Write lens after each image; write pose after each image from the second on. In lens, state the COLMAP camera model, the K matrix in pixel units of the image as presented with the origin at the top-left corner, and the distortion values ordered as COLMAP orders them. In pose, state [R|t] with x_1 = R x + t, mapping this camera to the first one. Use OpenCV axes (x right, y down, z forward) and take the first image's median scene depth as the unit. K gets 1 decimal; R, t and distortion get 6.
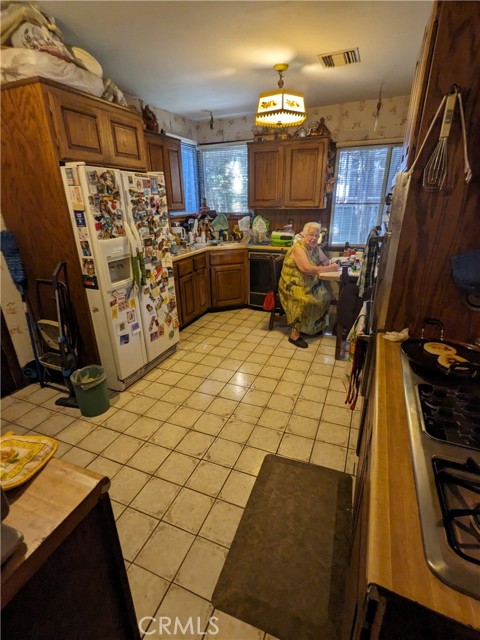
lens RADIAL K [[308.3, 0, 242.5], [0, 308.3, 318.9], [0, 0, 1]] dist [0.009574, -0.000306]
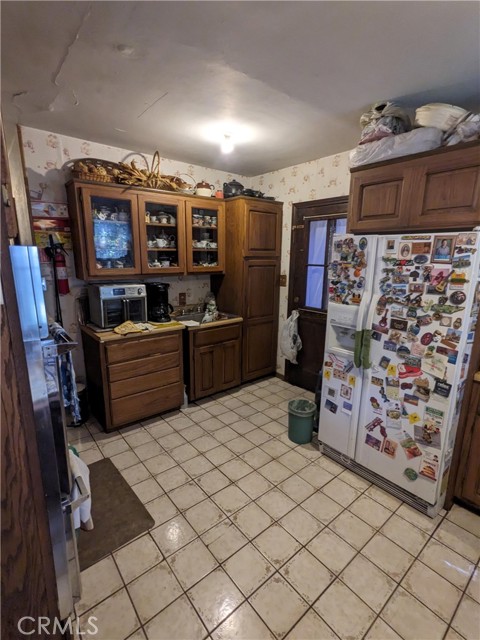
lens RADIAL K [[308.3, 0, 243.9], [0, 308.3, 323.4], [0, 0, 1]] dist [0.009574, -0.000306]
pose [[-0.465256, 0.196224, -0.863153, 0.474328], [-0.330754, 0.865950, 0.375142, -0.392257], [0.821060, 0.460028, -0.337986, 0.920295]]
